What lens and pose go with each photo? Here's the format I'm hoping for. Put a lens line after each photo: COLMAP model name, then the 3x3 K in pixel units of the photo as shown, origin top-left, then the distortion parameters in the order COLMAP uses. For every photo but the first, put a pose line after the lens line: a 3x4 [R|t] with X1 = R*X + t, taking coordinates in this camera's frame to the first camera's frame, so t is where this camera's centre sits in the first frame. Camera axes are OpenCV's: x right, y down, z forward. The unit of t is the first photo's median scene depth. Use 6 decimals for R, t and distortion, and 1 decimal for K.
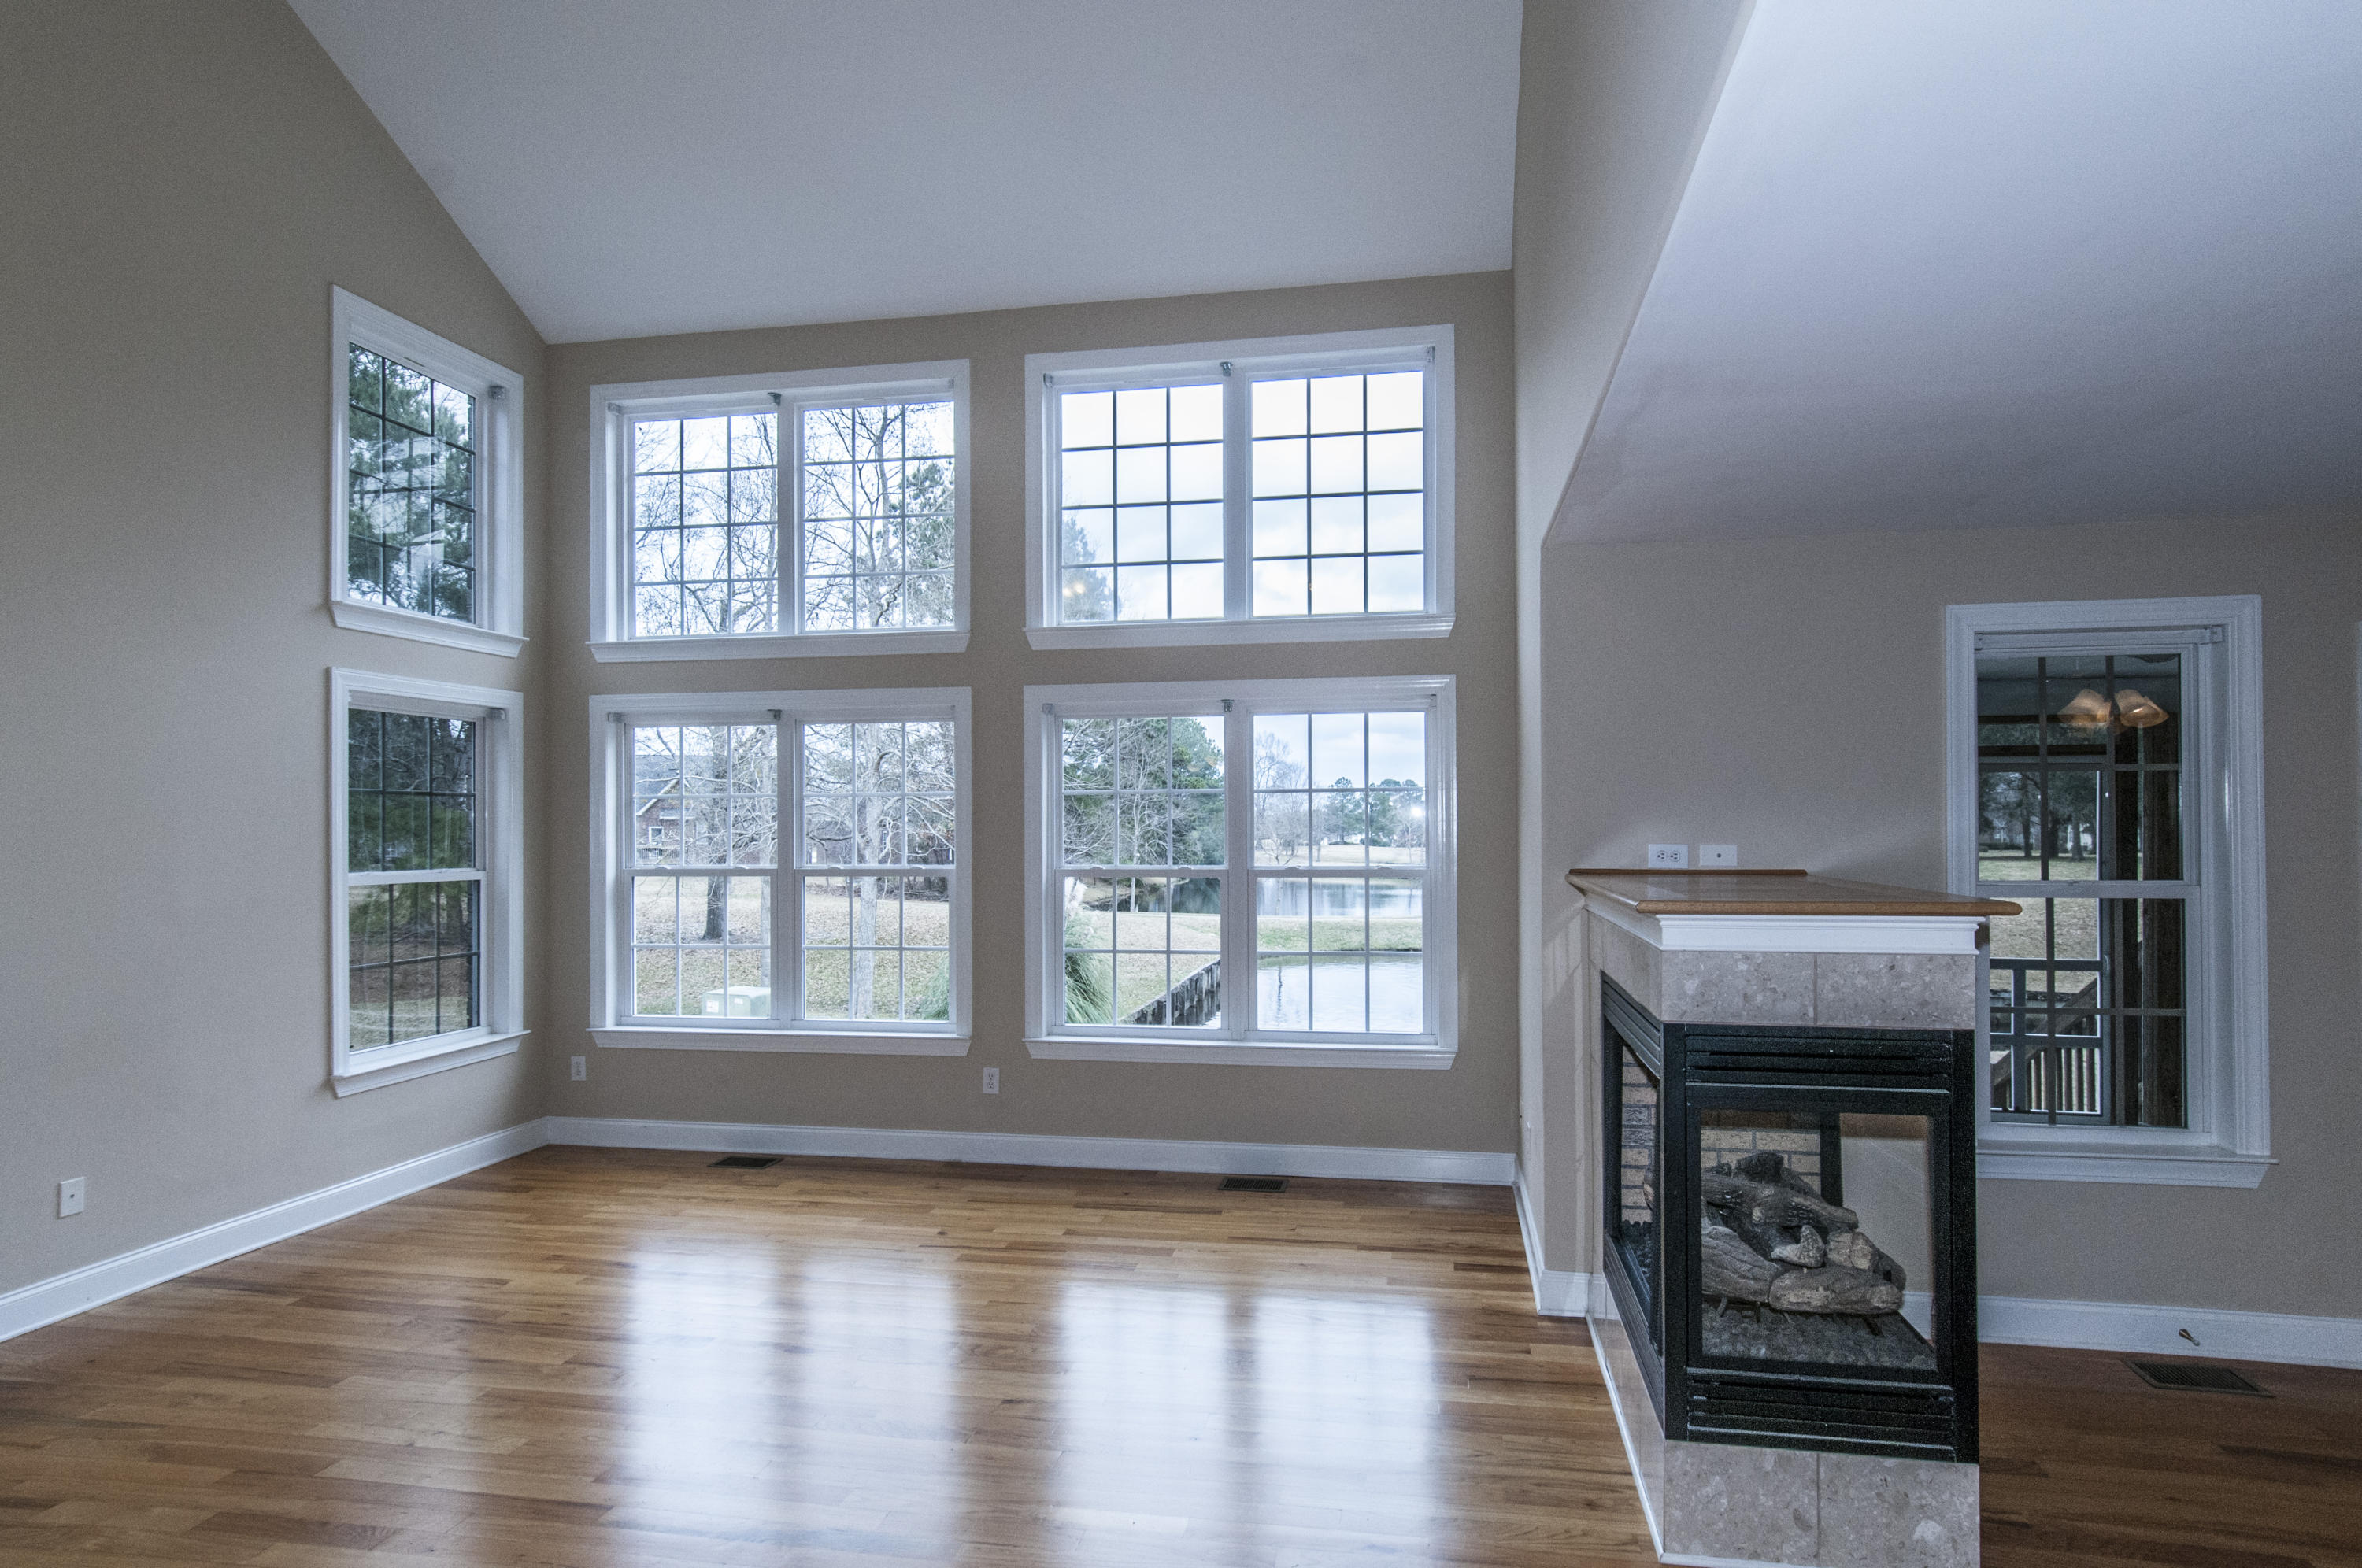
lens RADIAL K [[1237.4, 0, 1217.6], [0, 1237.4, 819.1], [0, 0, 1]] dist [0.003212, -0.003526]
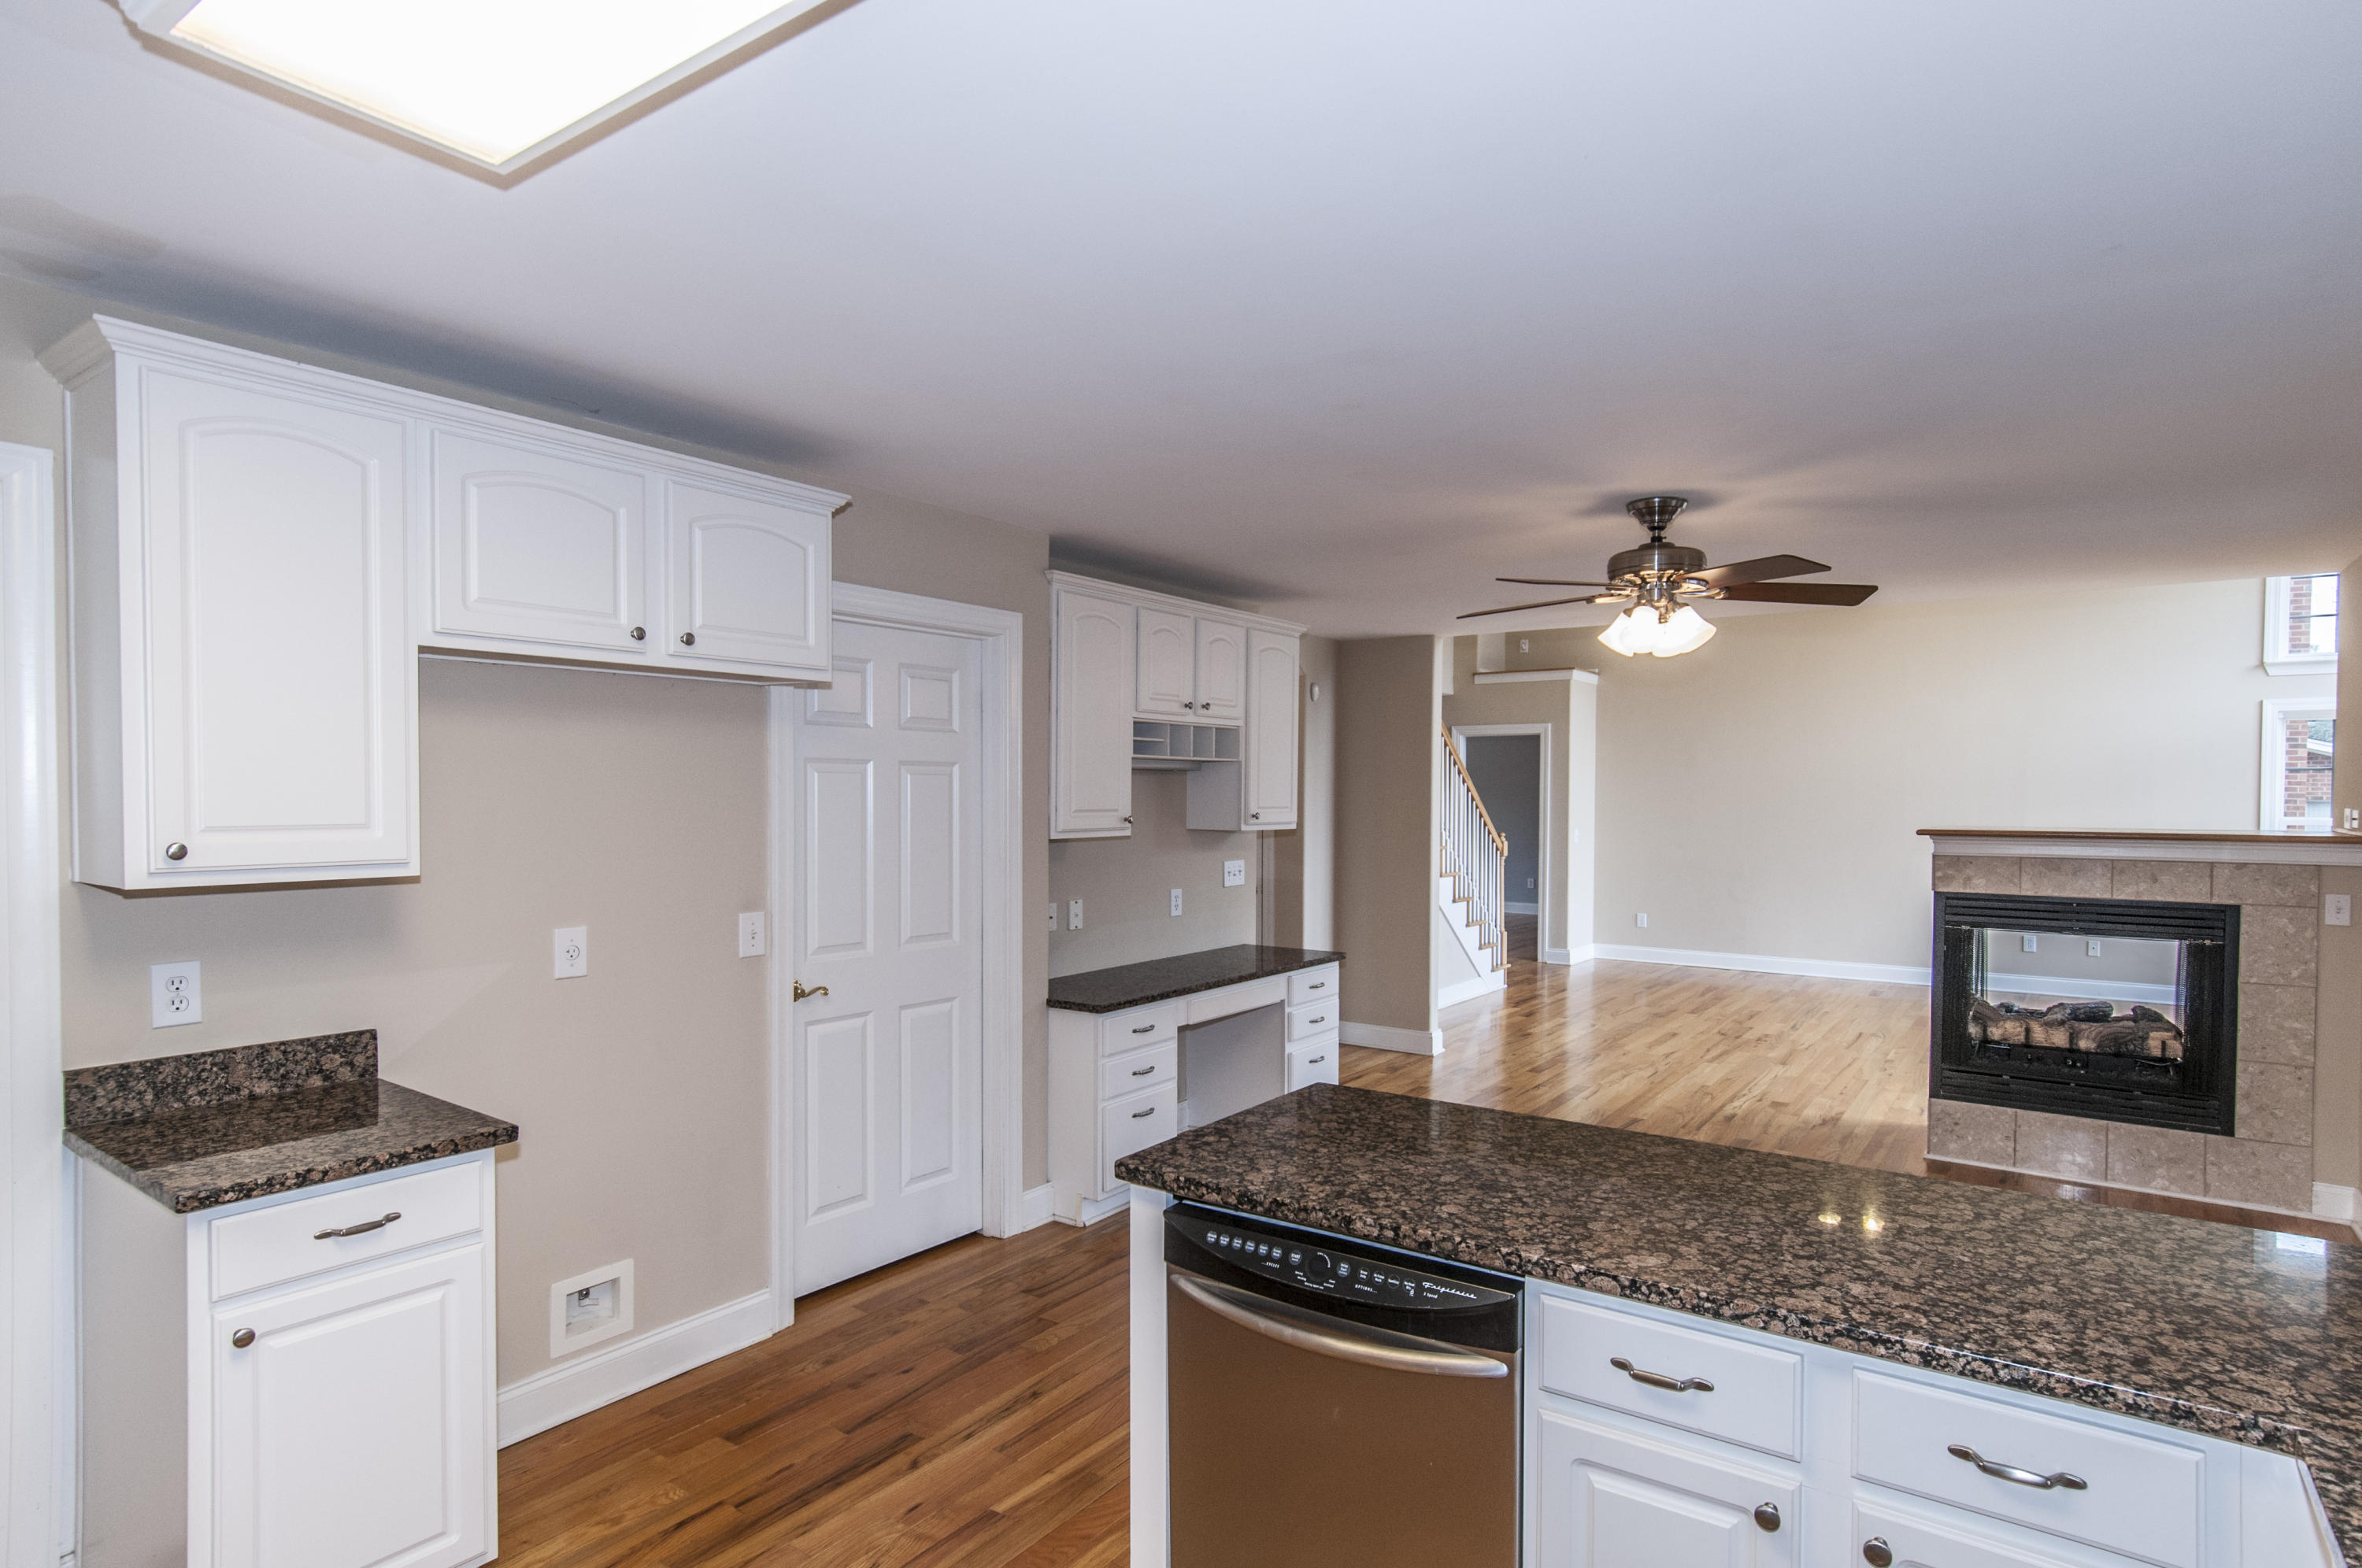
lens RADIAL K [[1237.4, 0, 1215.6], [0, 1237.4, 819.1], [0, 0, 1]] dist [0.003212, -0.003526]
pose [[-0.423564, 0.024995, -0.905521, 1.590290], [0.005774, 0.999673, 0.024893, -0.005074], [0.905848, 0.005315, -0.423570, 0.418457]]
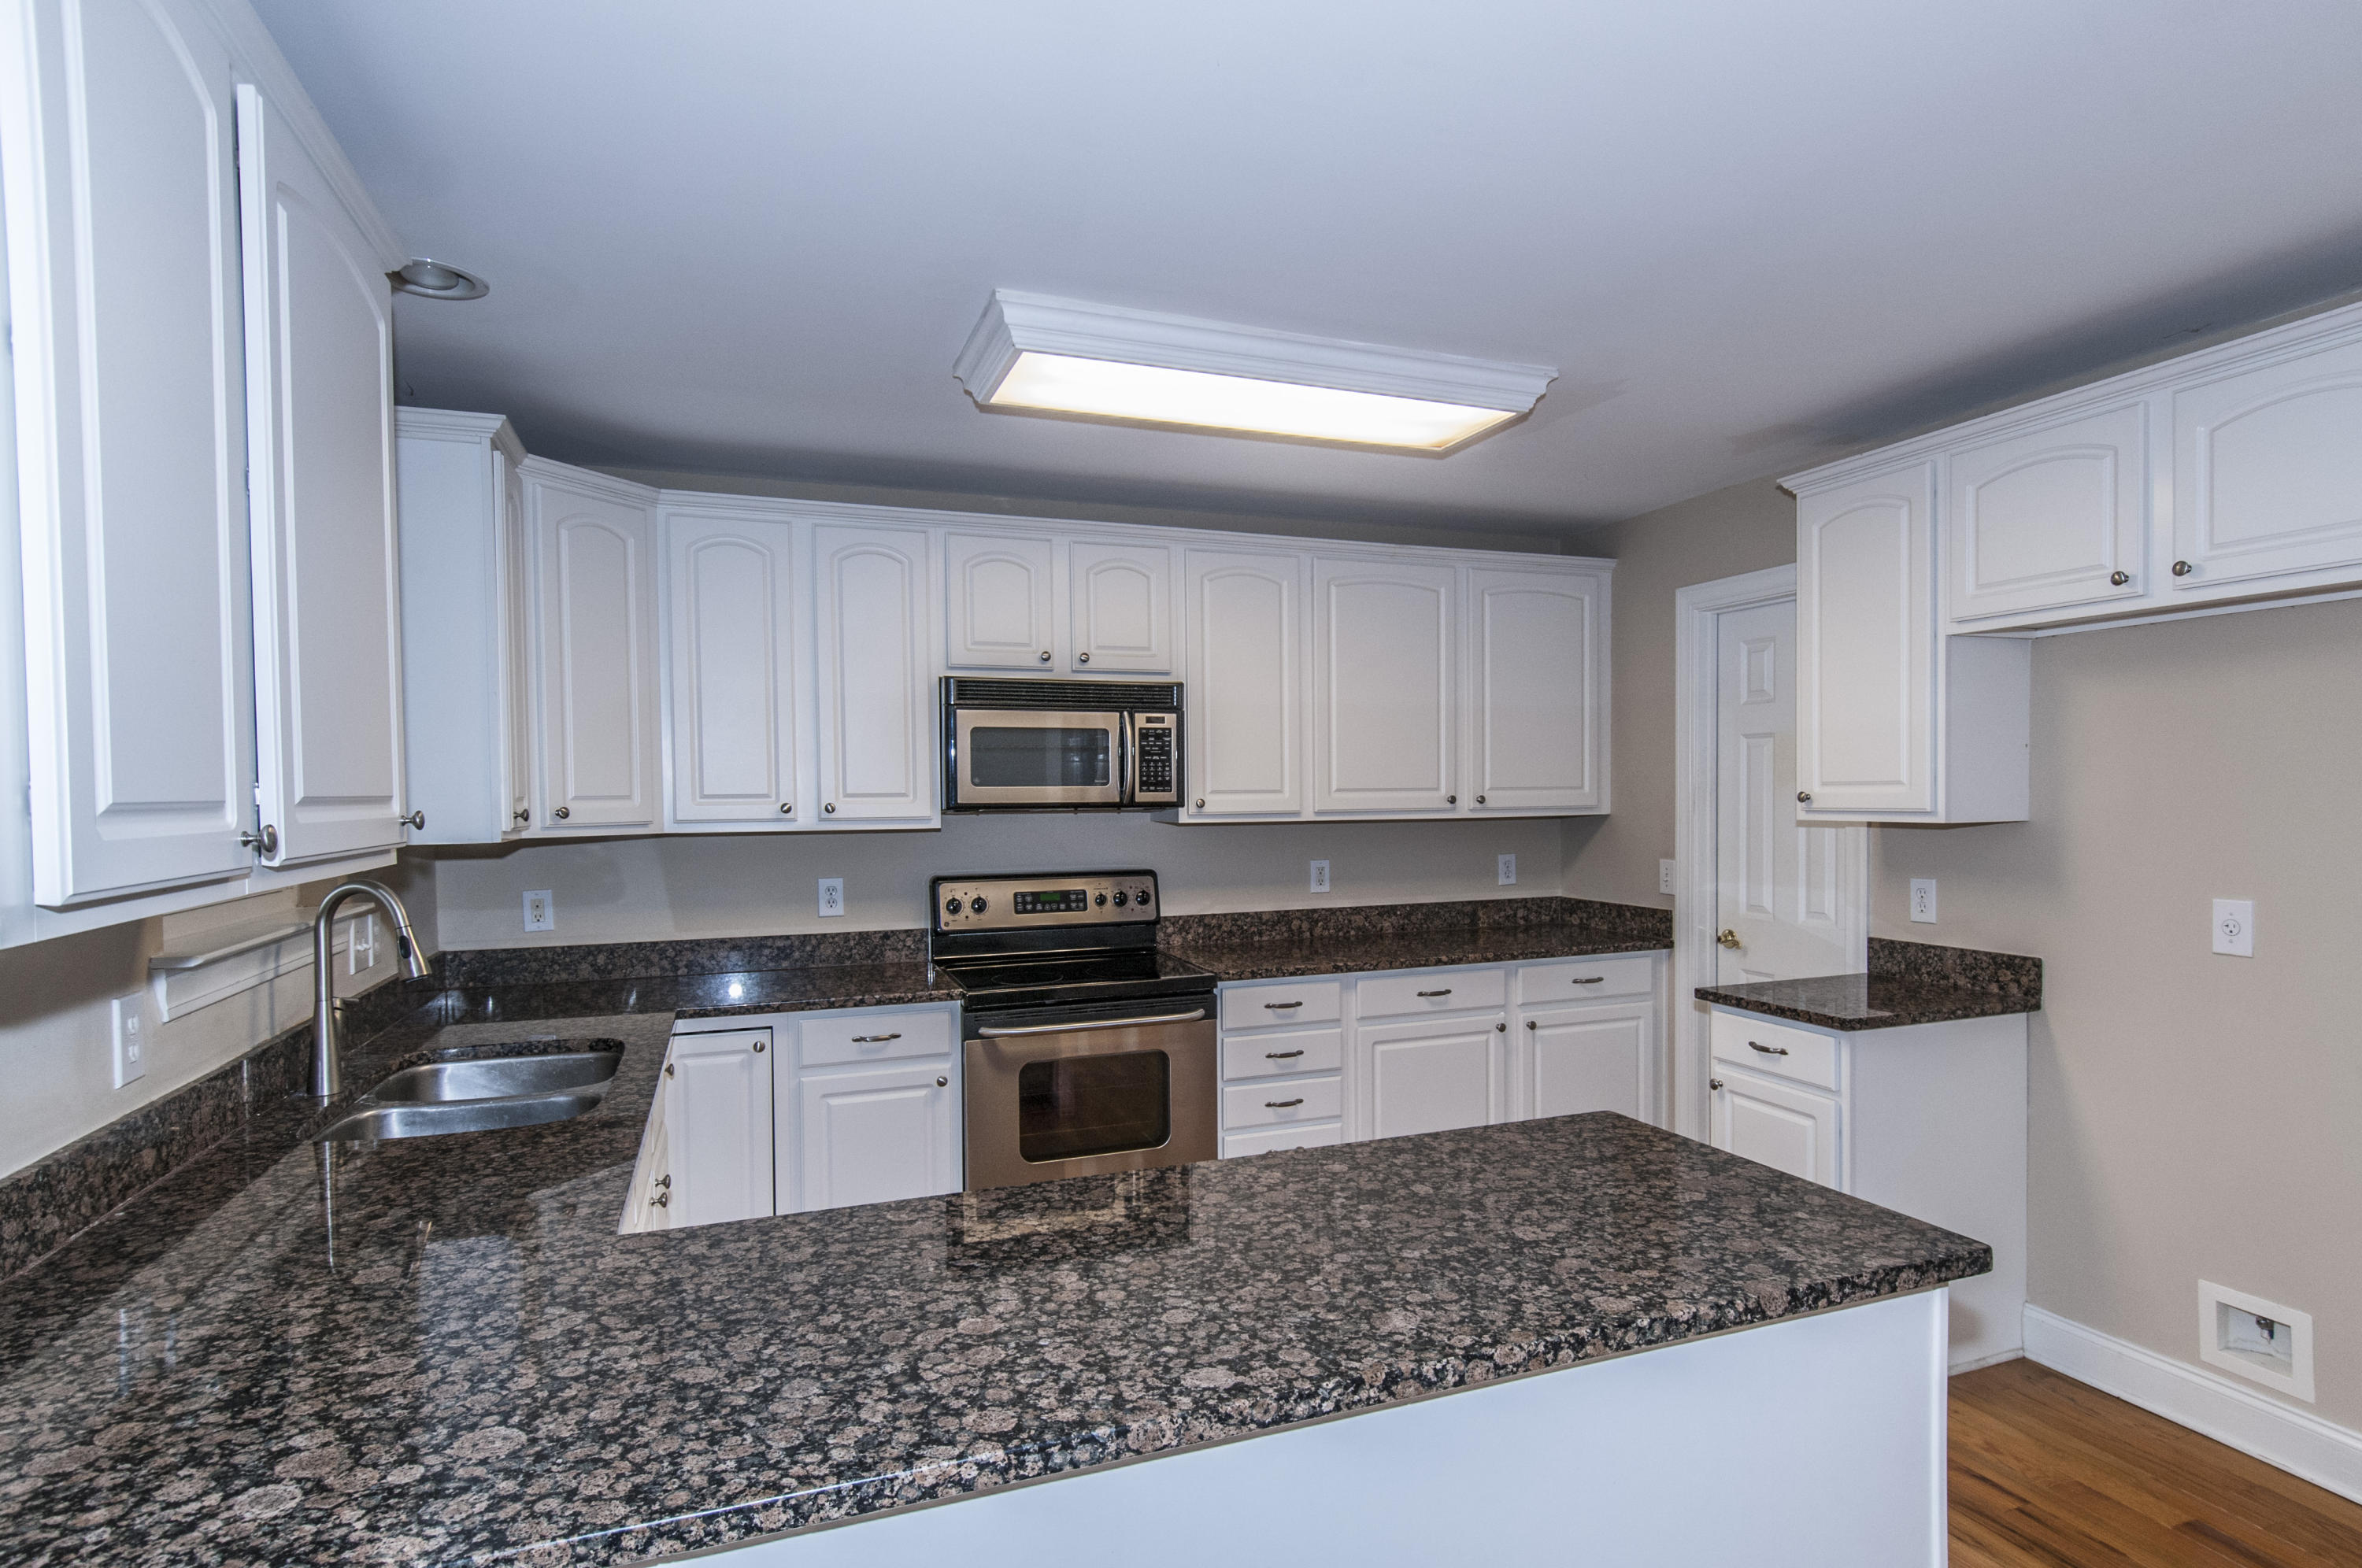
lens RADIAL K [[1237.4, 0, 1225.2], [0, 1237.4, 828.3], [0, 0, 1]] dist [0.003212, -0.003526]
pose [[-0.520753, -0.014578, 0.853583, 0.903699], [0.006449, 0.999758, 0.021009, 0.016998], [-0.853683, 0.016445, -0.520533, 0.544068]]
